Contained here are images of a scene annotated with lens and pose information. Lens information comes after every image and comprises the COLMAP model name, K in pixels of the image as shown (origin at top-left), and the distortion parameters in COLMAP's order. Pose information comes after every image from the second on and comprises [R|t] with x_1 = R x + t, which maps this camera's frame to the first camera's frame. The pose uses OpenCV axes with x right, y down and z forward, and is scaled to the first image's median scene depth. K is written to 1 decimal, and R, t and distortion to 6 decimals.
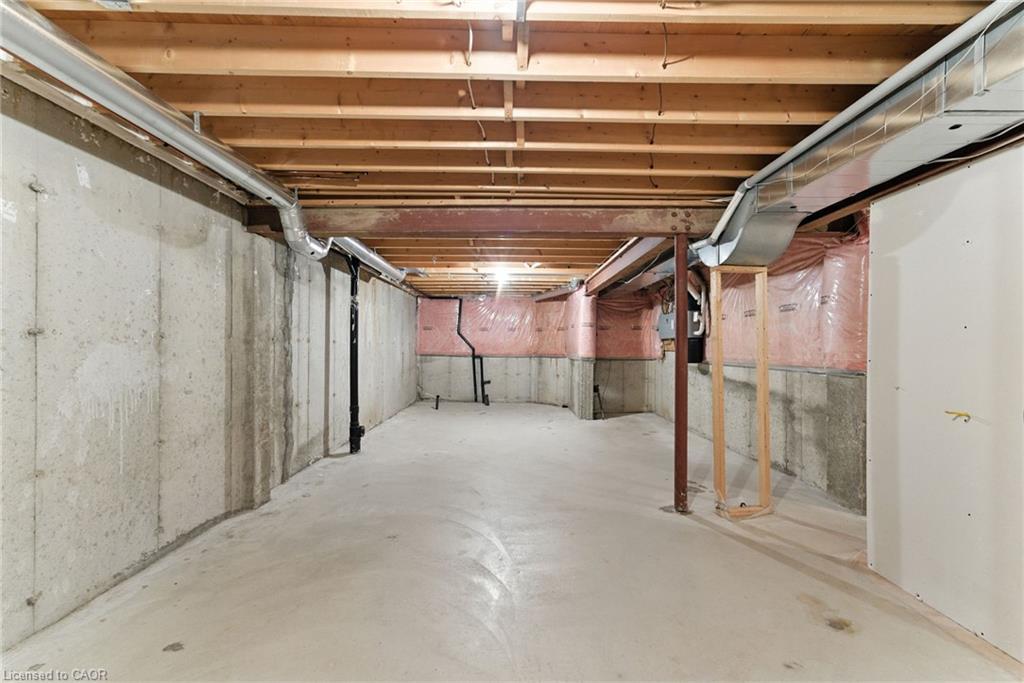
lens RADIAL K [[413.9, 0, 523.0], [0, 413.9, 340.0], [0, 0, 1]] dist [-0.056818, 0.000137]
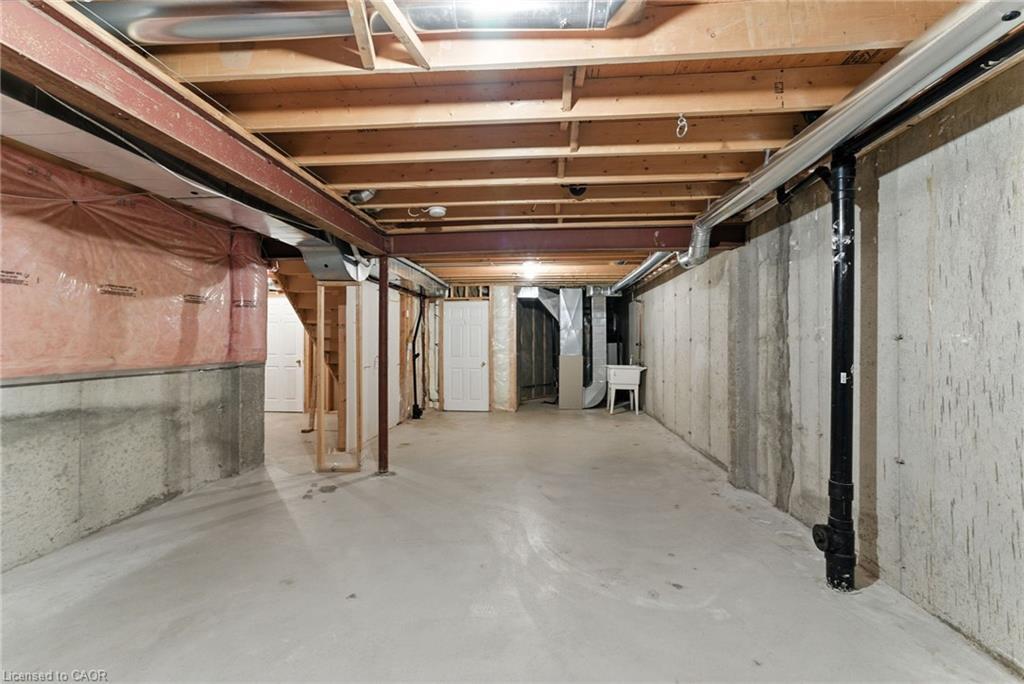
lens RADIAL K [[413.9, 0, 523.0], [0, 413.9, 340.5], [0, 0, 1]] dist [-0.056818, 0.000137]
pose [[-0.996333, -0.004475, 0.085447, -0.131220], [-0.006125, 0.999800, -0.019063, 0.023133], [-0.085345, -0.019517, -0.996160, 1.877583]]
